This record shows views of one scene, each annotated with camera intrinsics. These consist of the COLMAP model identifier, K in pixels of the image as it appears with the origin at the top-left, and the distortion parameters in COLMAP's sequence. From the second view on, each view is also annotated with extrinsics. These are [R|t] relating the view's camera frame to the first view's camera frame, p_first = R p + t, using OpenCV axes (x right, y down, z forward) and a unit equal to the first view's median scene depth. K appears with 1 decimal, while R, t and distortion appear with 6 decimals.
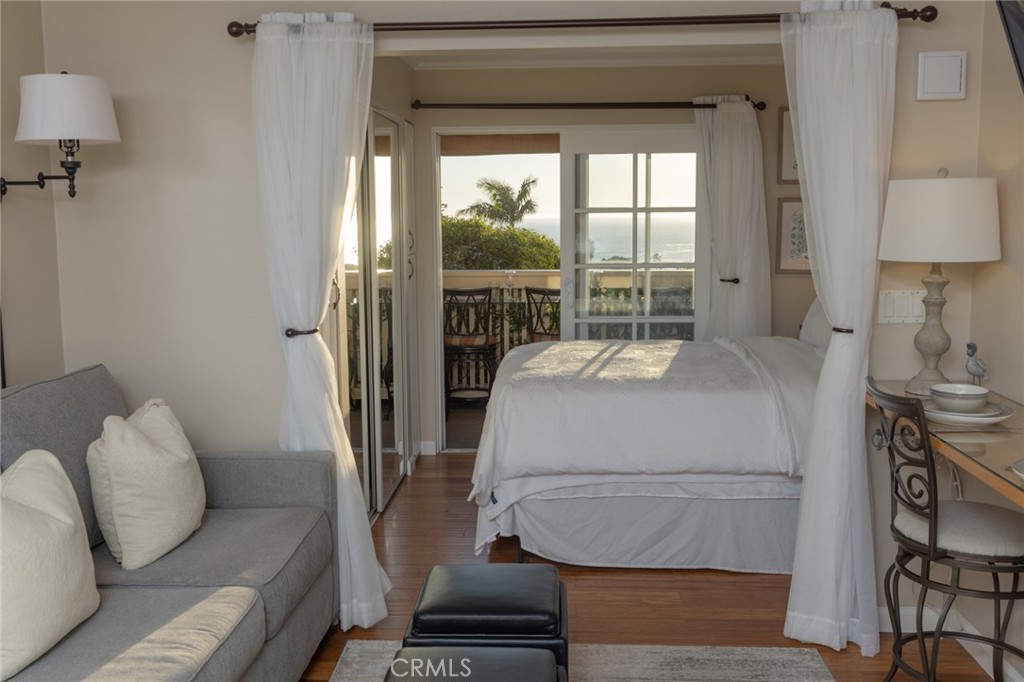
lens RADIAL K [[985.7, 0, 511.0], [0, 985.7, 337.0], [0, 0, 1]] dist [0.006475, -0.005764]
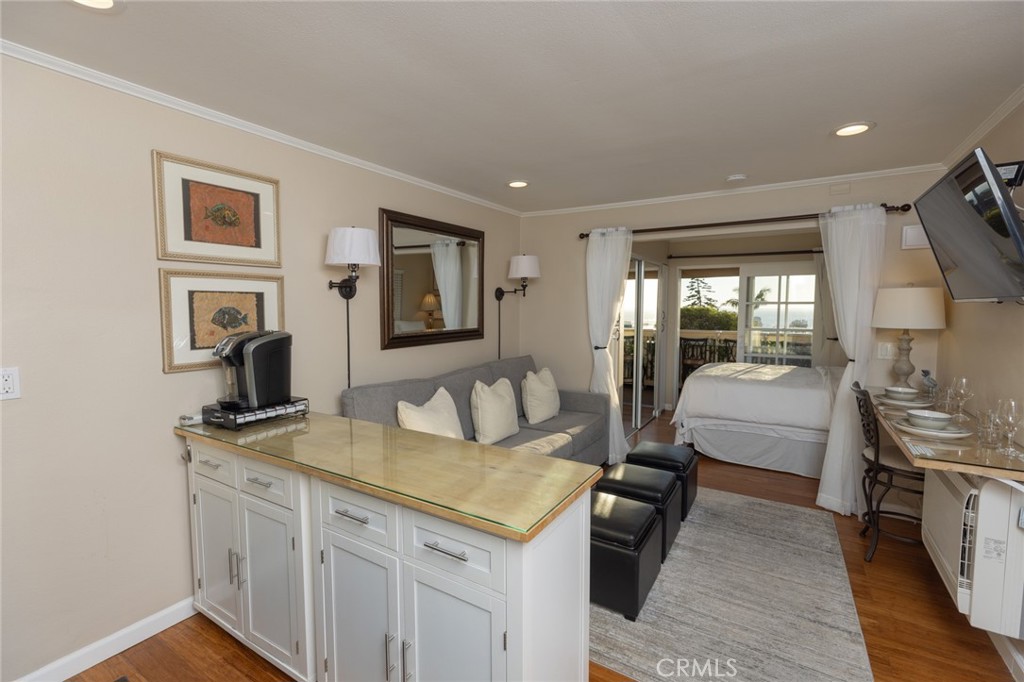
lens RADIAL K [[458.0, 0, 506.6], [0, 458.0, 338.4], [0, 0, 1]] dist [0.001177, 0.000671]
pose [[0.878341, 0.044115, -0.475994, 0.146993], [-0.067885, 0.997152, -0.032851, 0.027022], [0.473189, 0.061167, 0.878835, -0.190614]]
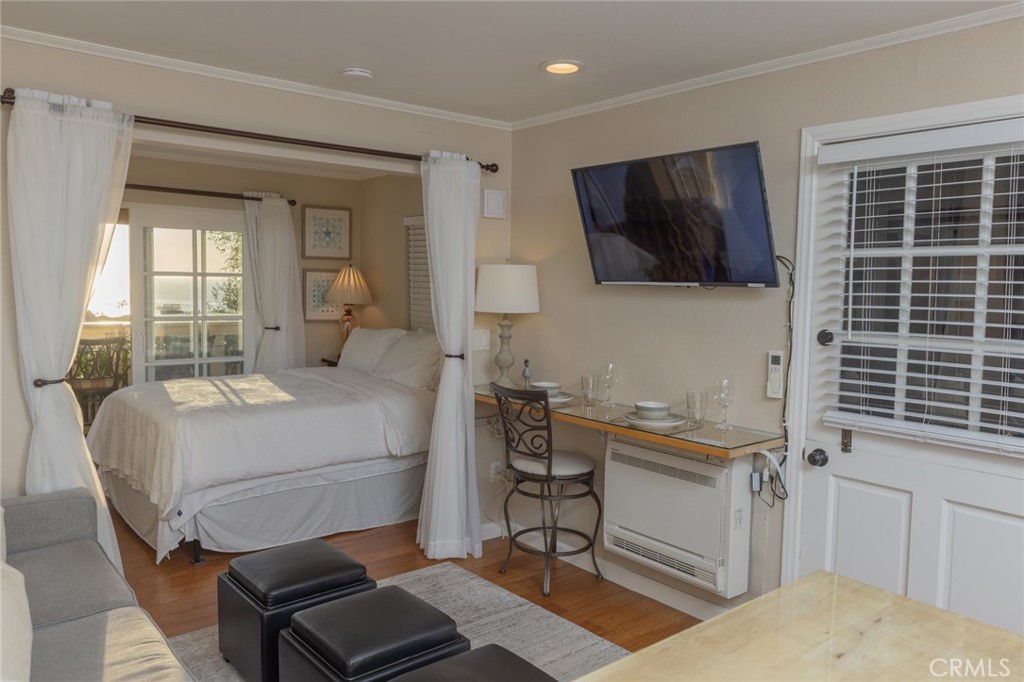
lens RADIAL K [[747.6, 0, 512.1], [0, 747.6, 332.3], [0, 0, 1]] dist [0.010578, 0.001283]
pose [[0.731331, -0.025144, 0.681559, -0.403678], [0.060497, 0.997773, -0.028106, -0.005213], [-0.679334, 0.061787, 0.731223, 0.046645]]
